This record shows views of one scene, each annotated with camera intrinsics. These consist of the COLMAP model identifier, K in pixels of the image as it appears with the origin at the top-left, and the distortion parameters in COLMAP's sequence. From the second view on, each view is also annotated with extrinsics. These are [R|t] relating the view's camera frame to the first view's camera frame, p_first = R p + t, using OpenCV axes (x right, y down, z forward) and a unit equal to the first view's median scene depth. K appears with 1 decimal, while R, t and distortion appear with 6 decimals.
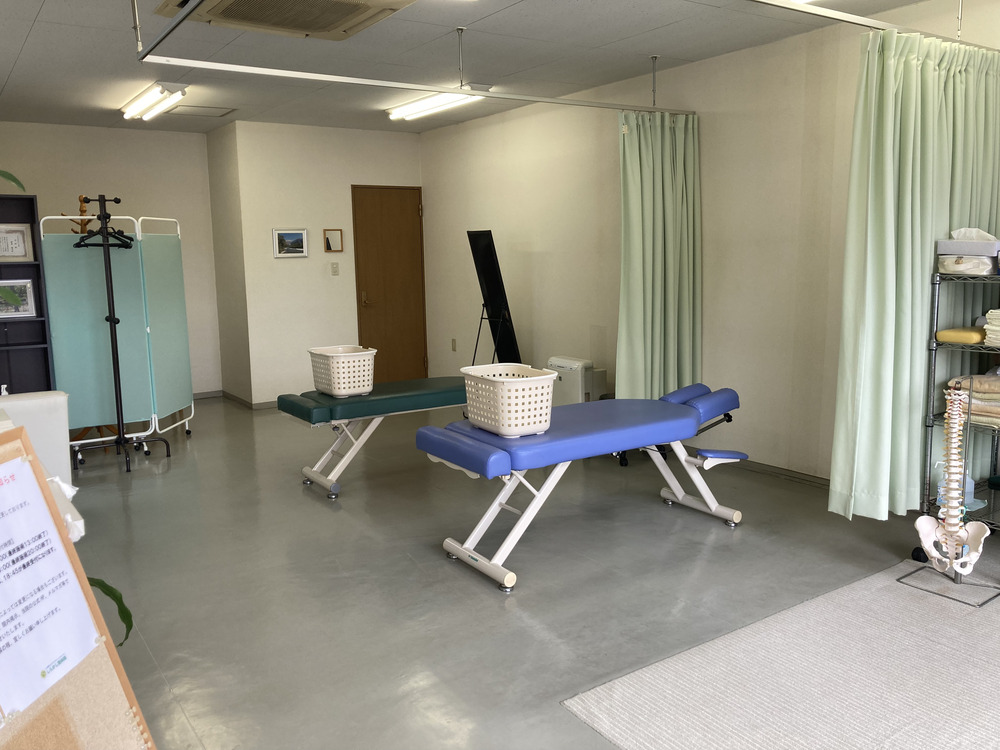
lens RADIAL K [[825.4, 0, 503.1], [0, 825.4, 371.0], [0, 0, 1]] dist [0.000962, 0.000904]
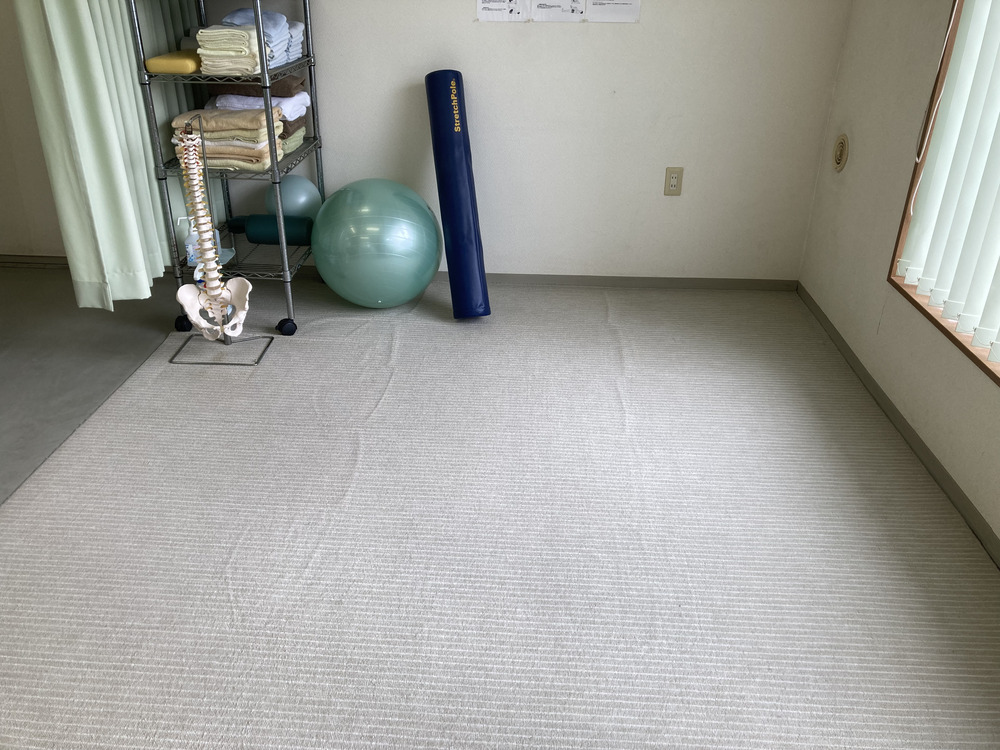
lens RADIAL K [[825.4, 0, 501.8], [0, 825.4, 367.2], [0, 0, 1]] dist [0.000962, 0.000904]
pose [[0.612115, -0.323190, 0.721708, 0.057115], [0.082740, 0.933834, 0.348006, -0.020061], [-0.786428, -0.153306, 0.598355, 0.197801]]
